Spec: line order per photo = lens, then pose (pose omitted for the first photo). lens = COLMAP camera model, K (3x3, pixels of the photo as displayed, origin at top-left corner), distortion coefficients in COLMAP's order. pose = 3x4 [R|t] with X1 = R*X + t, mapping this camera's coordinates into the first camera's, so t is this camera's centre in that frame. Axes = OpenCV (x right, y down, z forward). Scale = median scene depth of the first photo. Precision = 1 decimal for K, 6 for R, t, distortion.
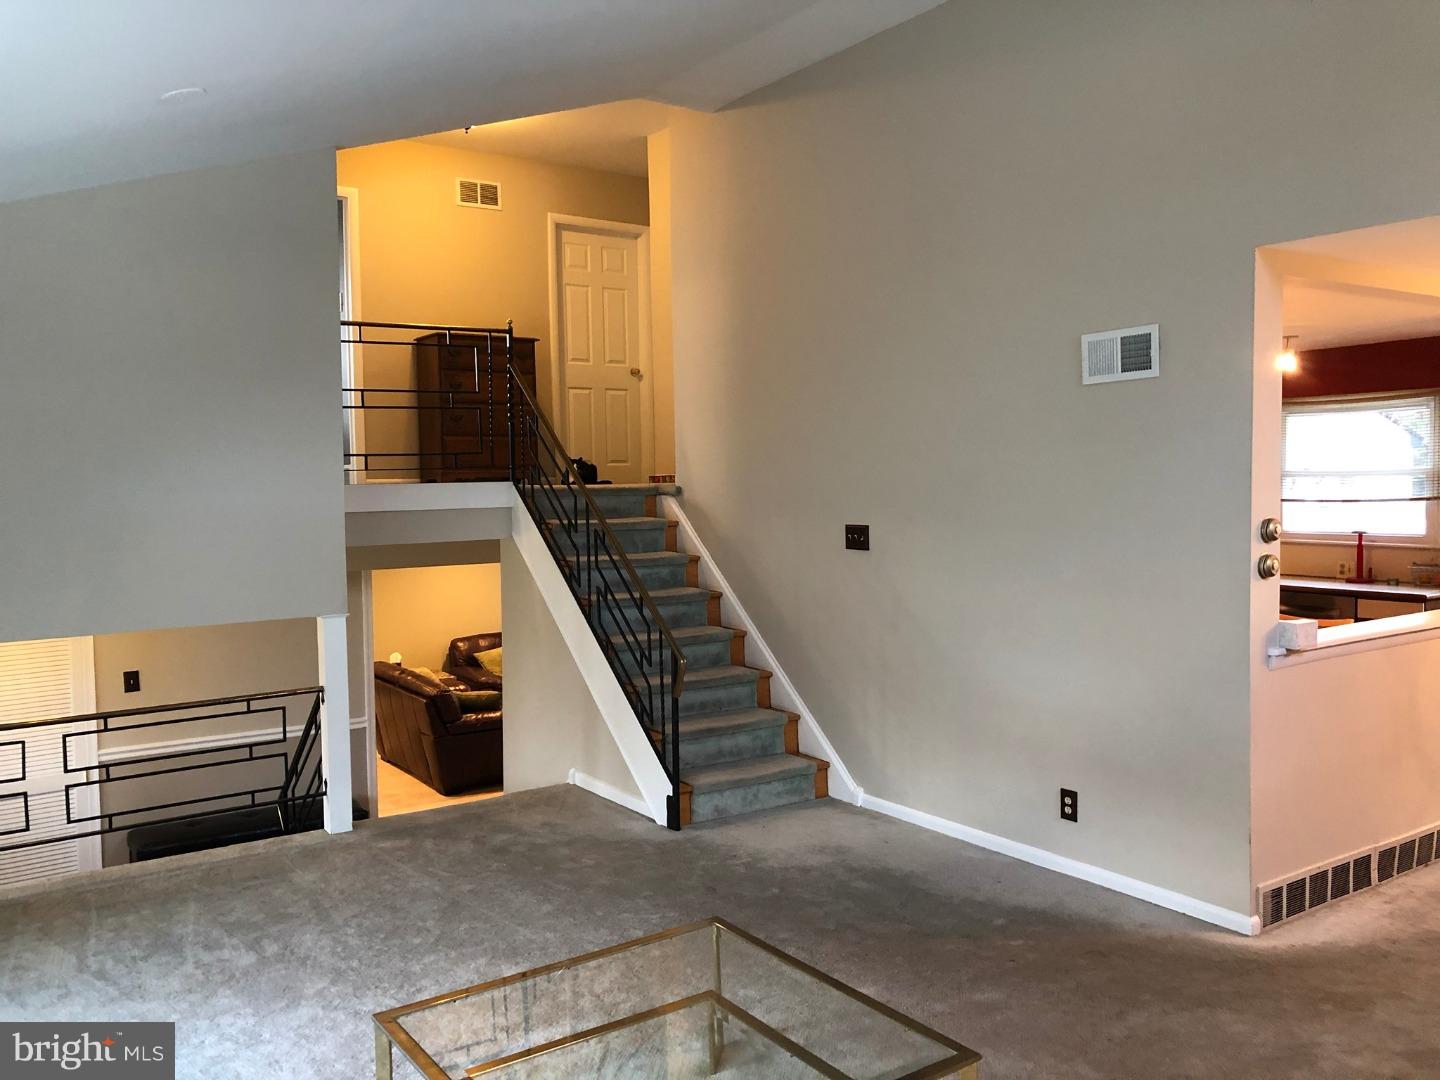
lens RADIAL K [[1182.0, 0, 722.9], [0, 1182.0, 531.2], [0, 0, 1]] dist [0.065823, -0.073122]
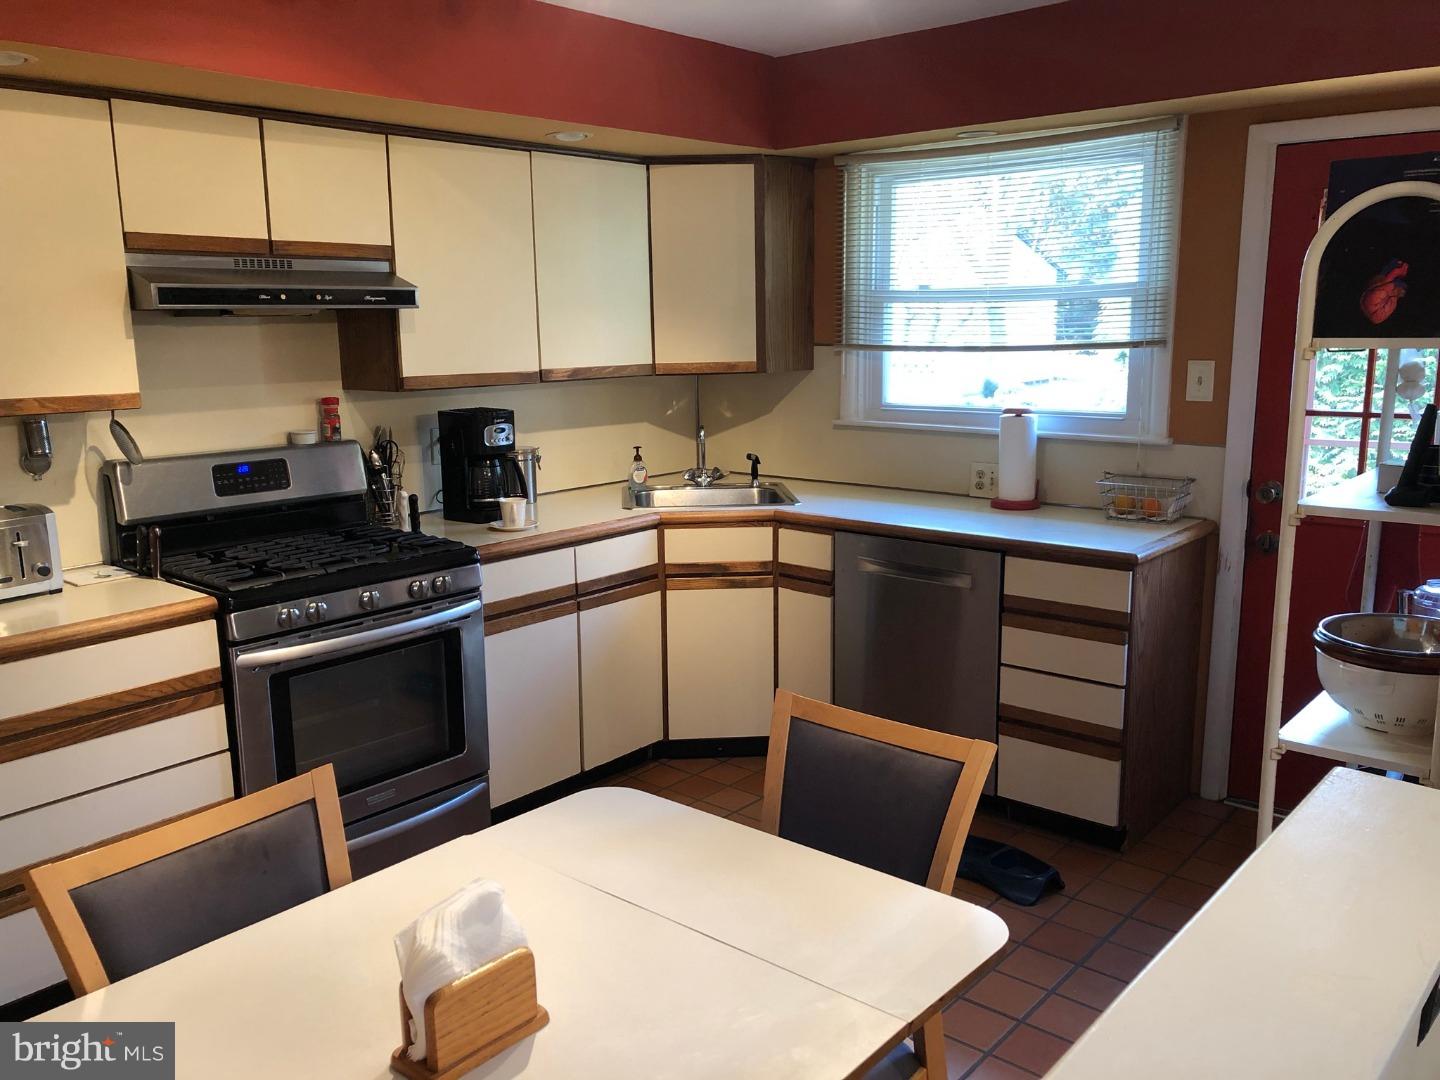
lens RADIAL K [[1182.0, 0, 726.4], [0, 1182.0, 530.7], [0, 0, 1]] dist [0.065823, -0.073122]
pose [[0.970765, -0.045717, 0.235639, 0.297960], [0.012666, 0.990083, 0.139909, -0.021609], [-0.239698, -0.132834, 0.961717, 0.545349]]
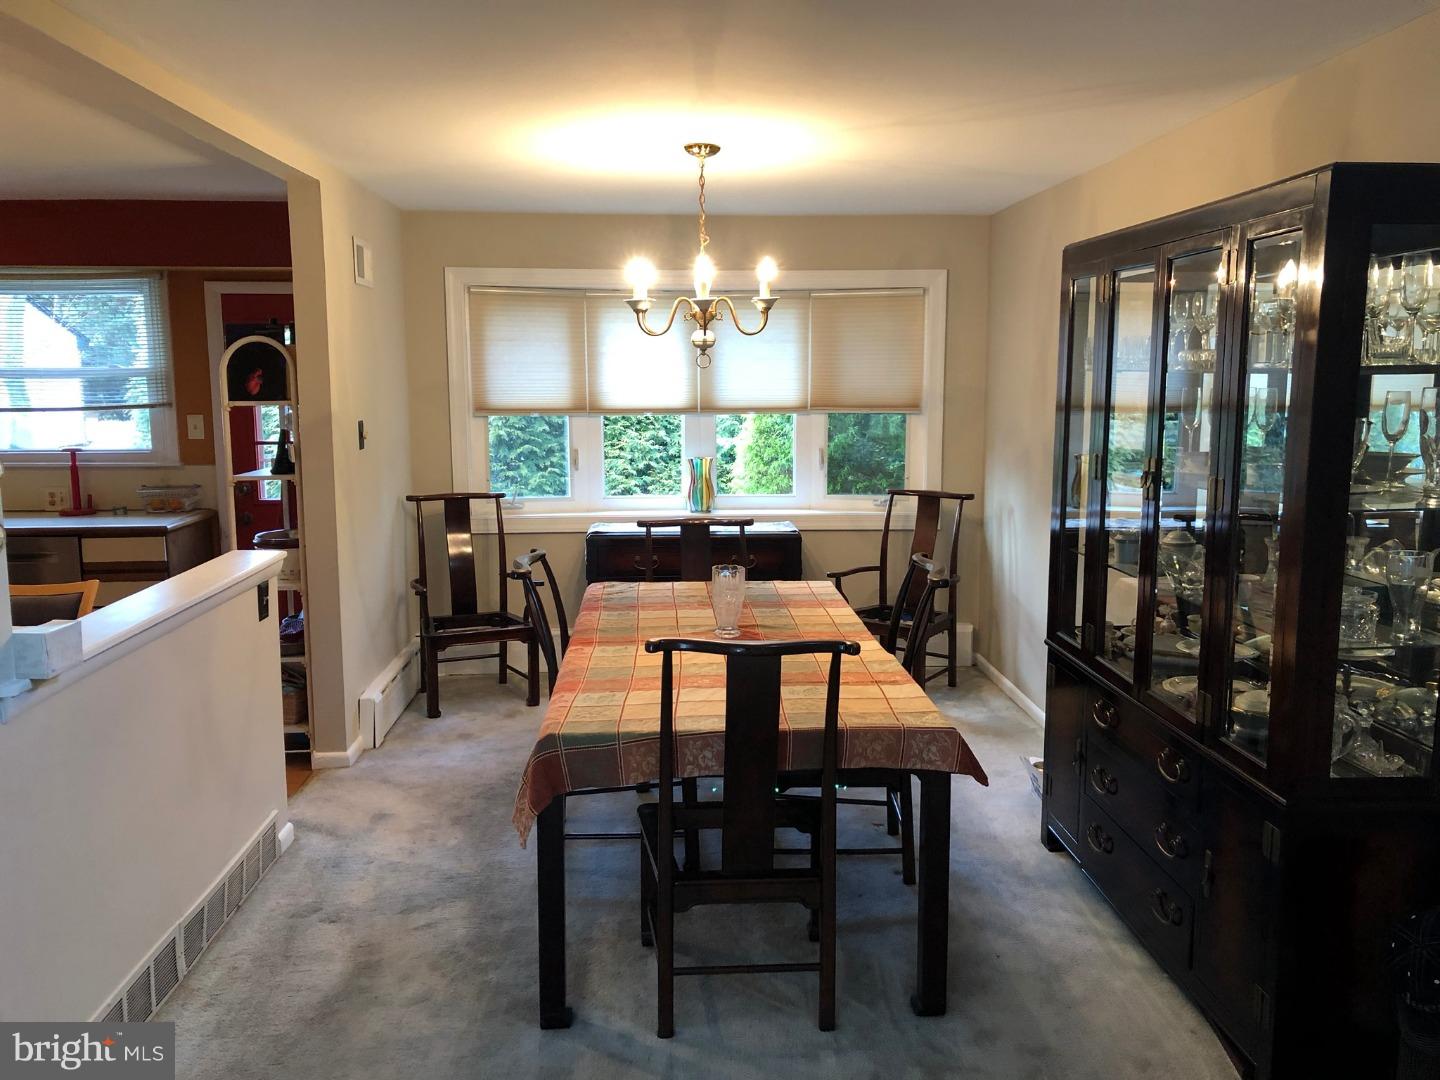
lens RADIAL K [[1182.0, 0, 721.1], [0, 1182.0, 533.8], [0, 0, 1]] dist [0.065823, -0.073122]
pose [[0.527383, -0.104104, 0.843225, 0.095258], [0.034420, 0.994268, 0.101224, -0.009582], [-0.848930, -0.024360, 0.527944, 0.235651]]
